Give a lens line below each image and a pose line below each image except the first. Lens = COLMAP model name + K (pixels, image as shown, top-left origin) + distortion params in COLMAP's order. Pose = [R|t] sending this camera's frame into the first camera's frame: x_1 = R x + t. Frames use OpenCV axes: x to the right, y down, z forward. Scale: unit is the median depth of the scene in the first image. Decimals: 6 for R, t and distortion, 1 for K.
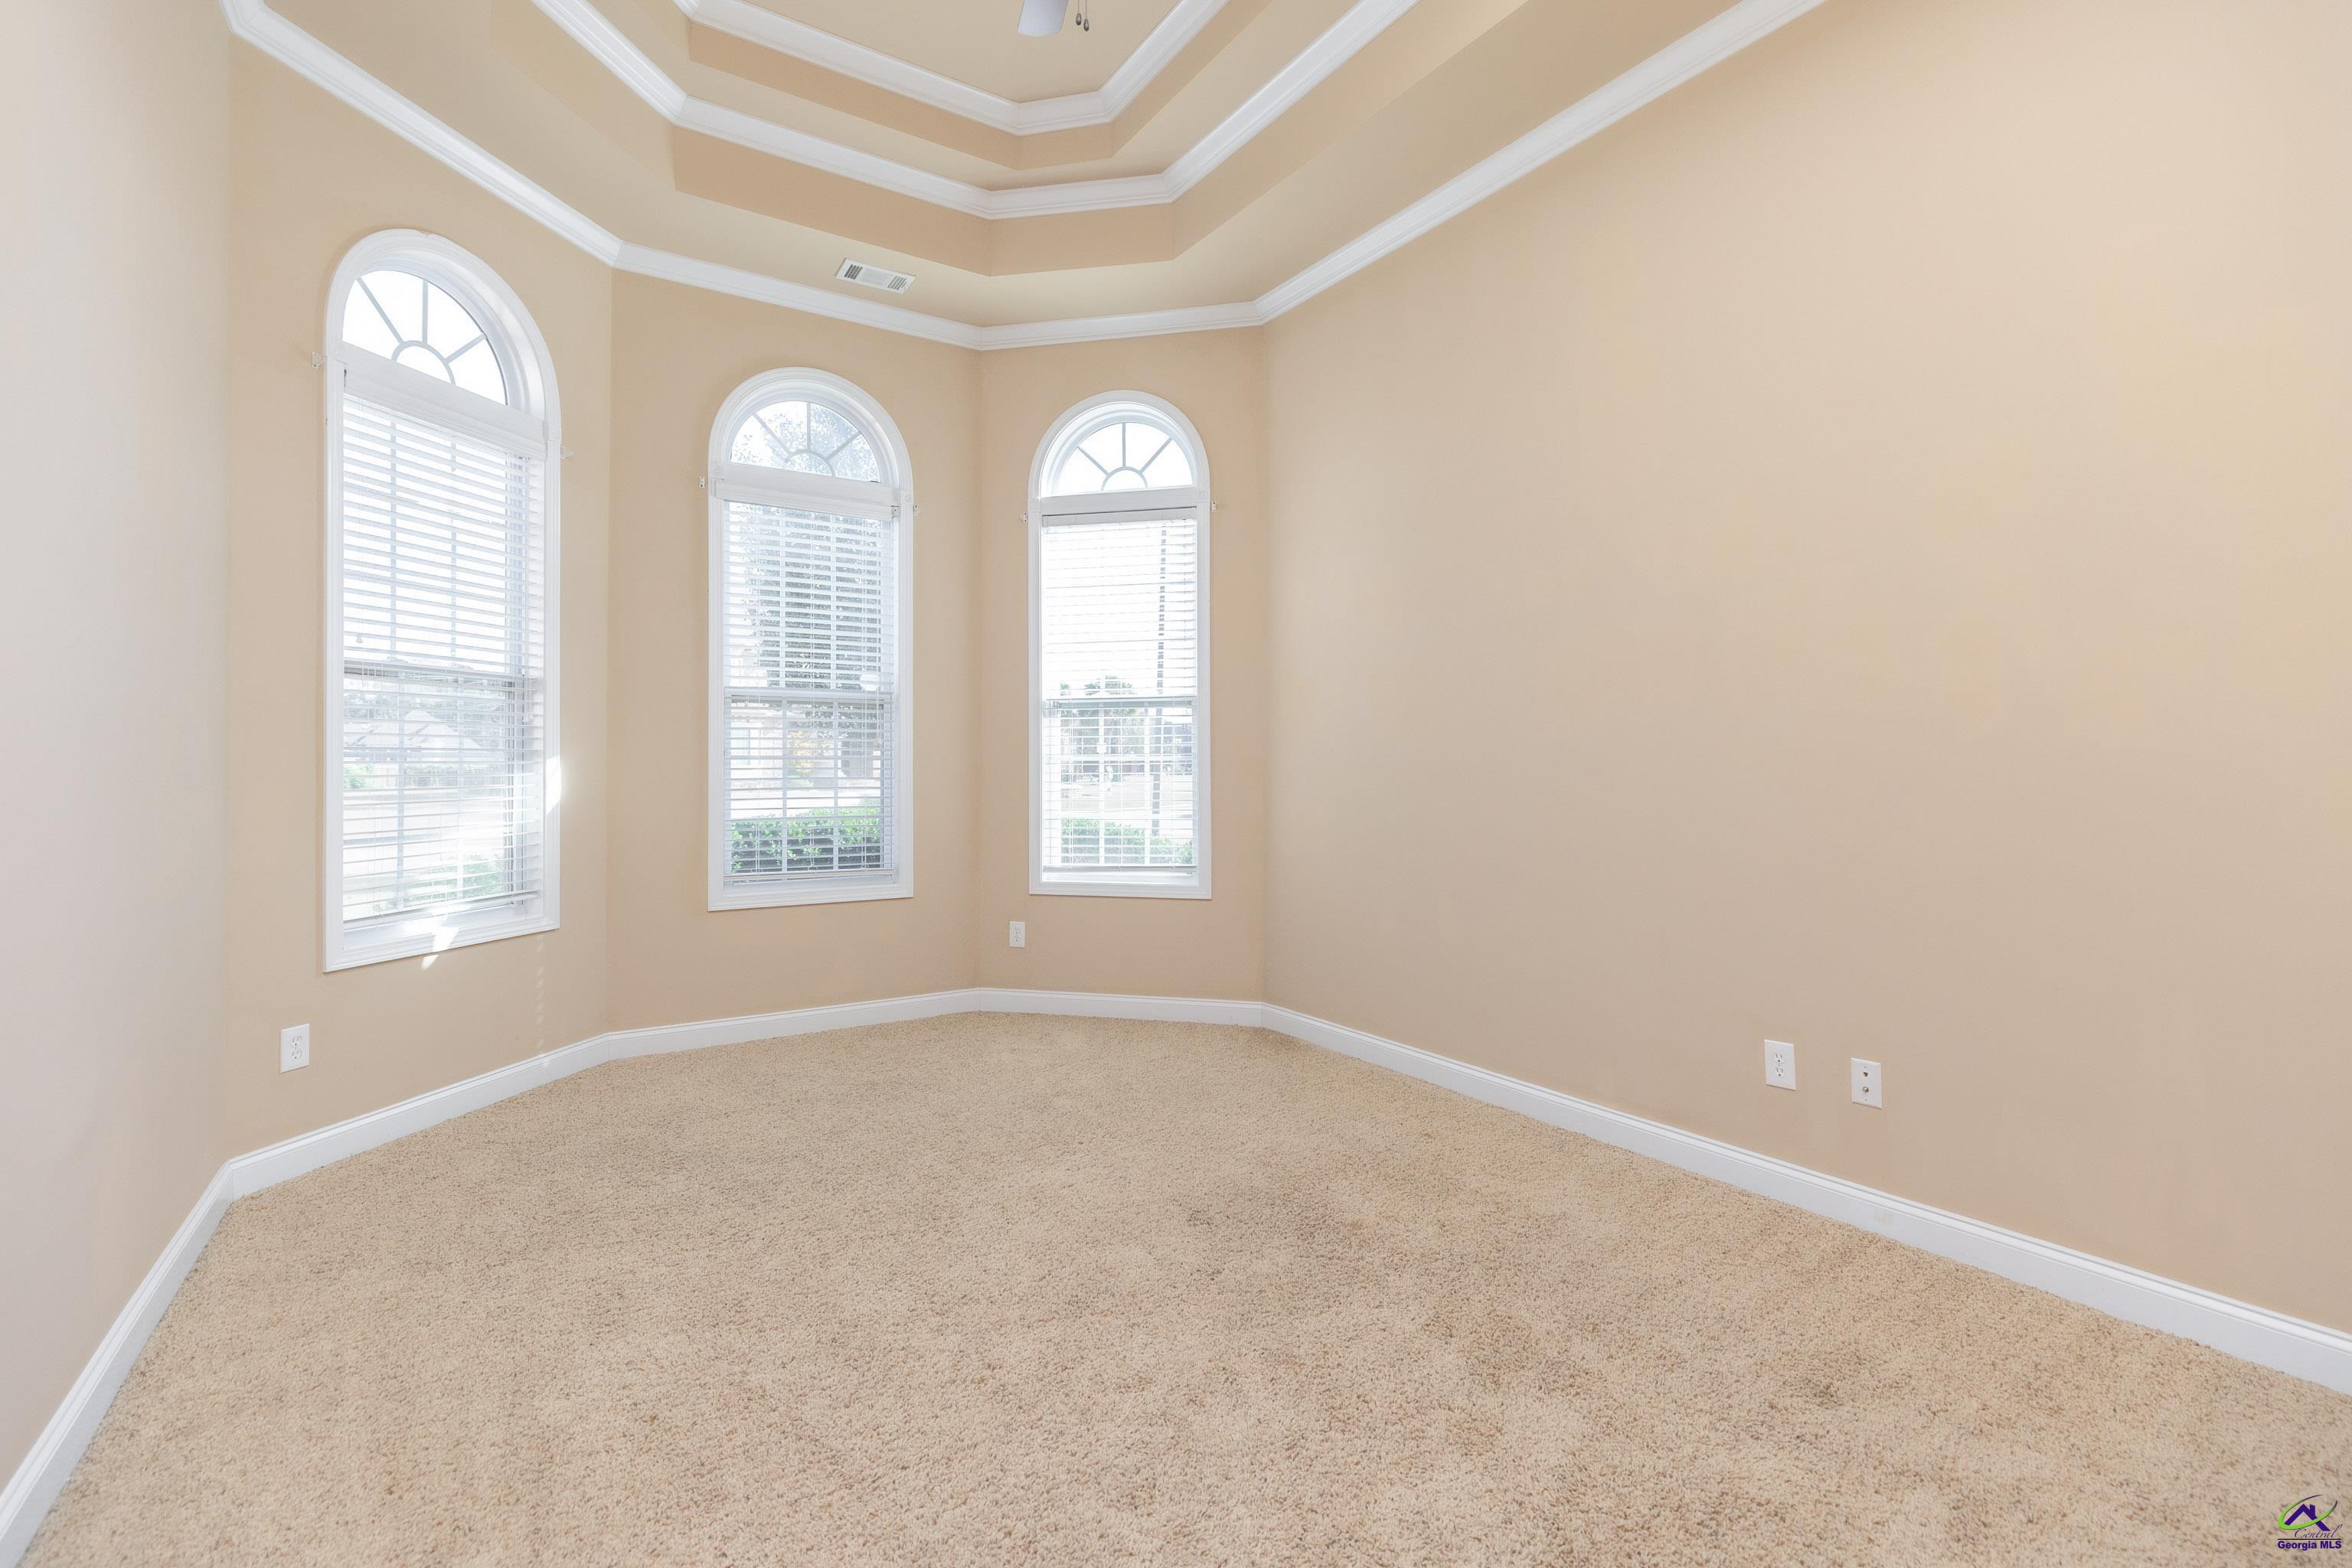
lens RADIAL K [[1047.9, 0, 1174.3], [0, 1047.9, 745.7], [0, 0, 1]] dist [0.000218, 0.000032]
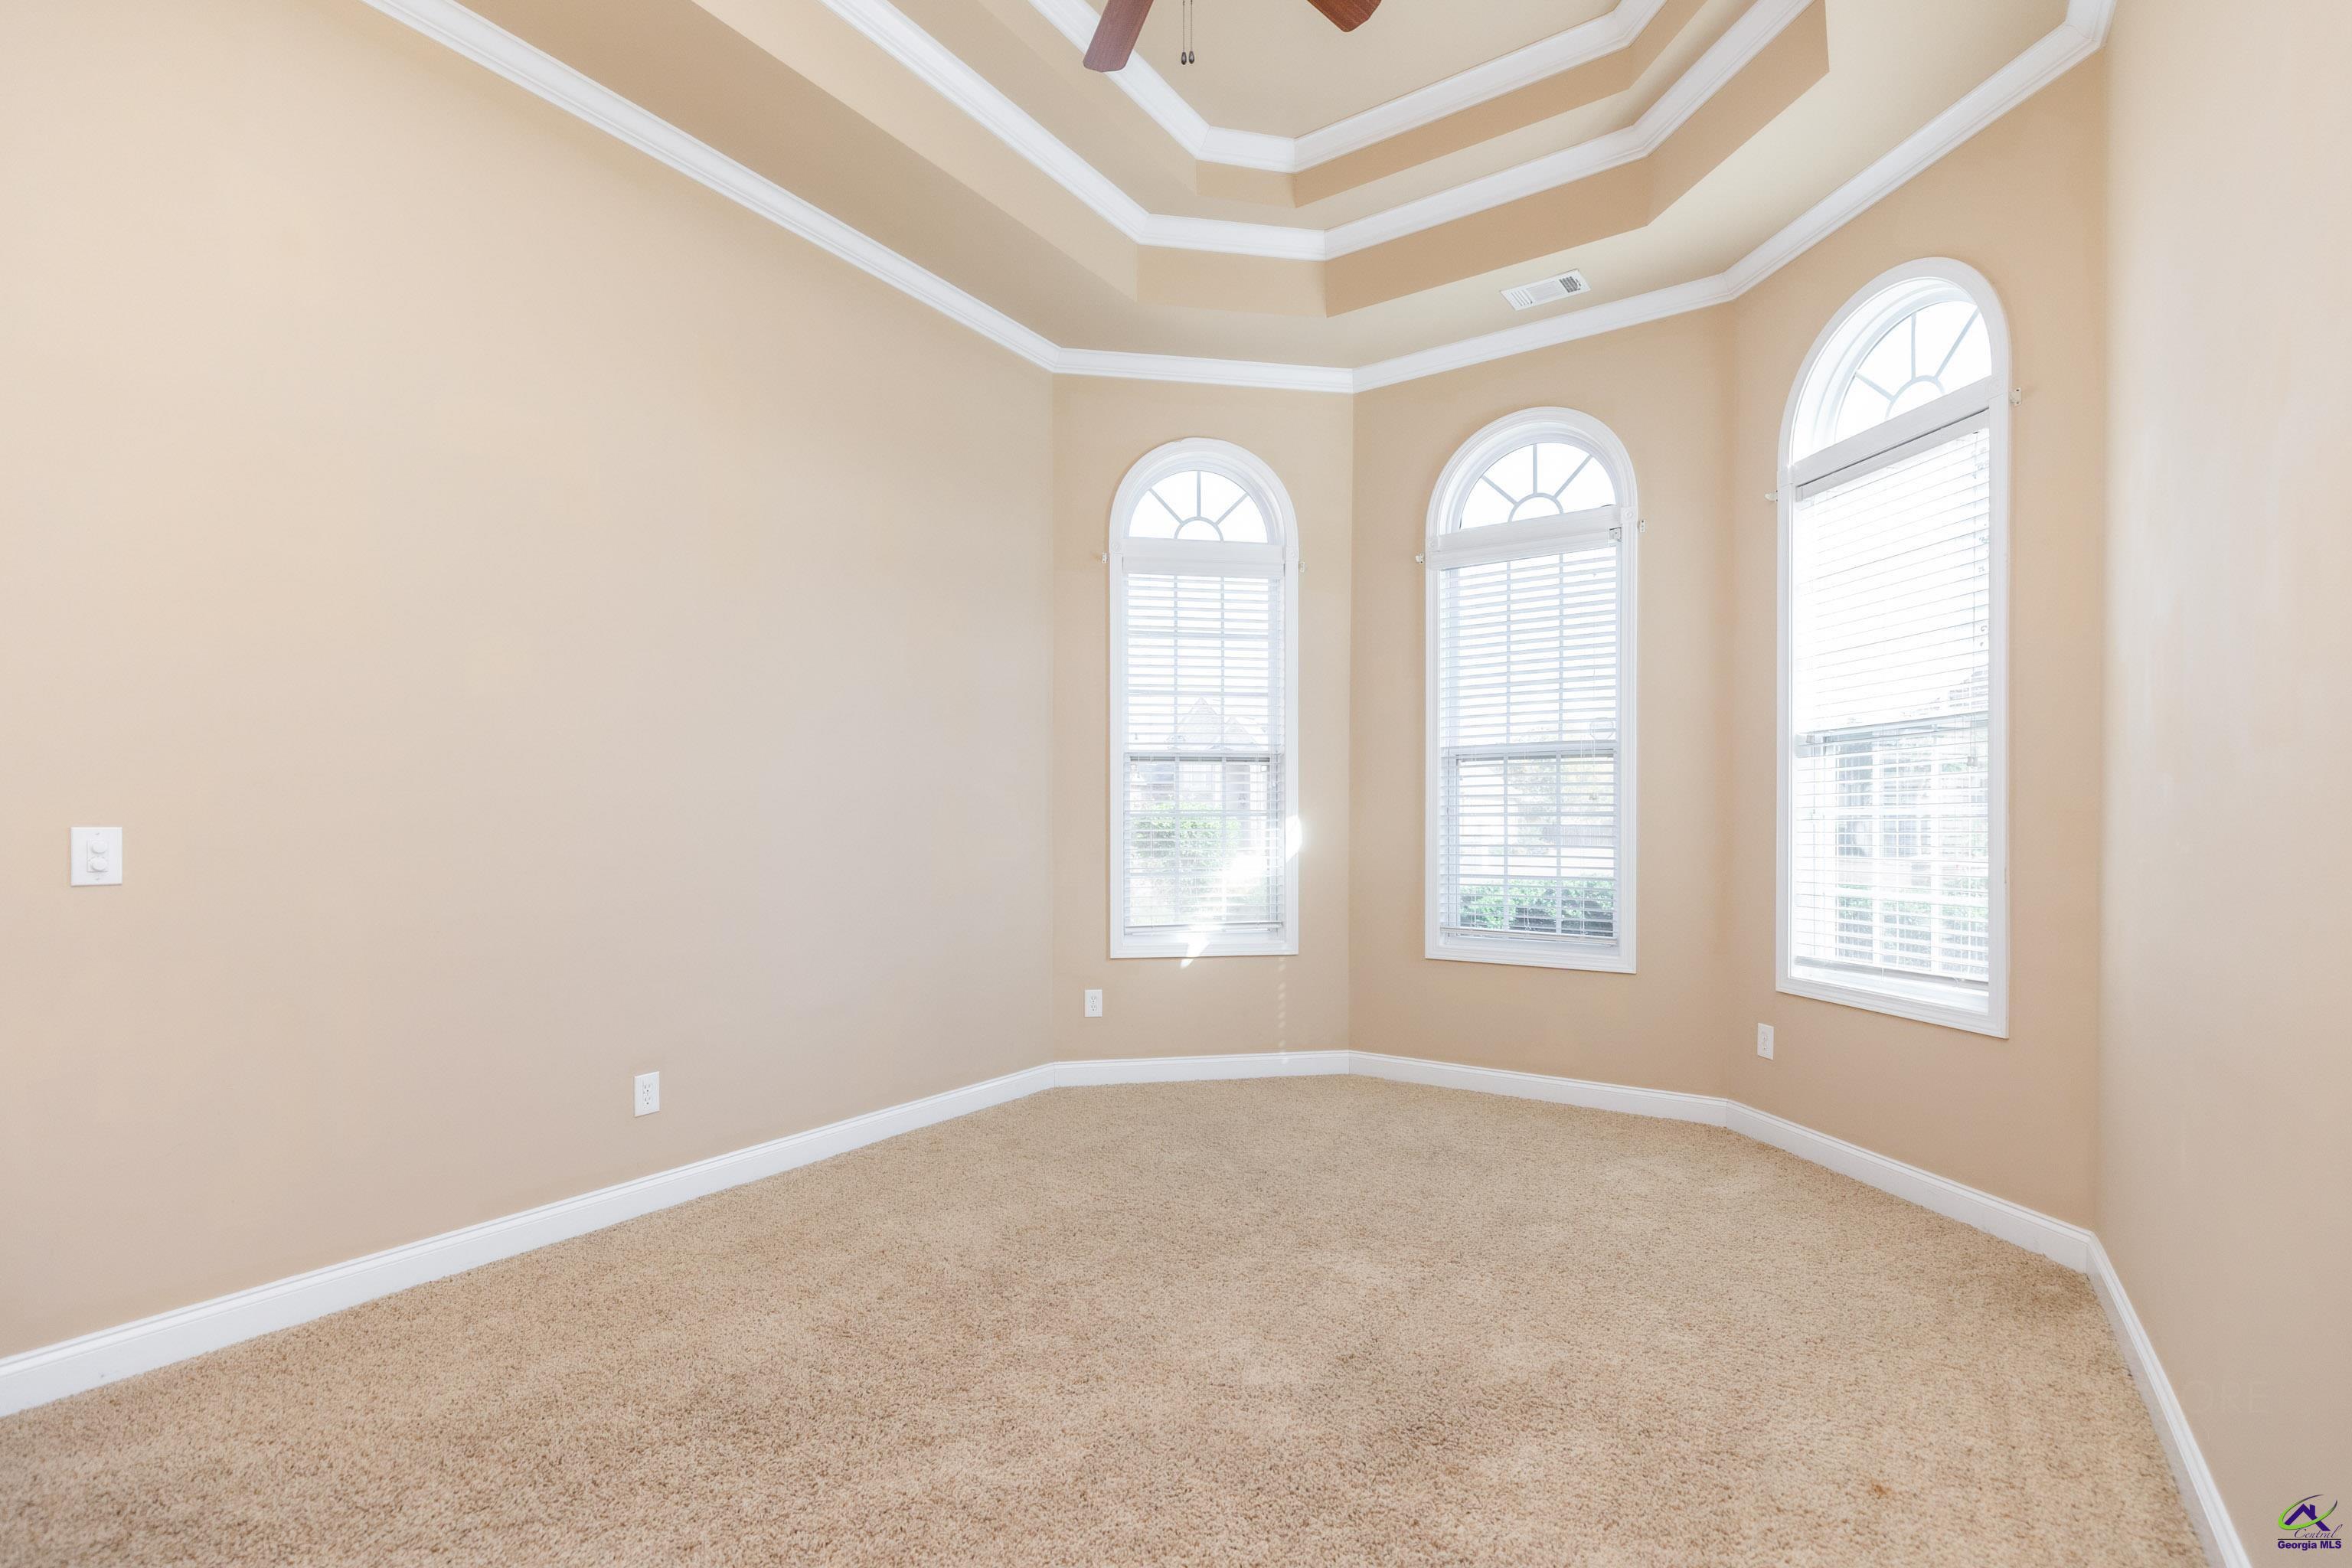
lens RADIAL K [[1083.3, 0, 1183.3], [0, 1083.3, 812.3], [0, 0, 1]] dist [0.002136, -0.000288]
pose [[0.389792, -0.010543, -0.920843, 0.472675], [0.016574, 0.999853, -0.004431, 0.009241], [0.920754, -0.013535, 0.389909, 0.336681]]
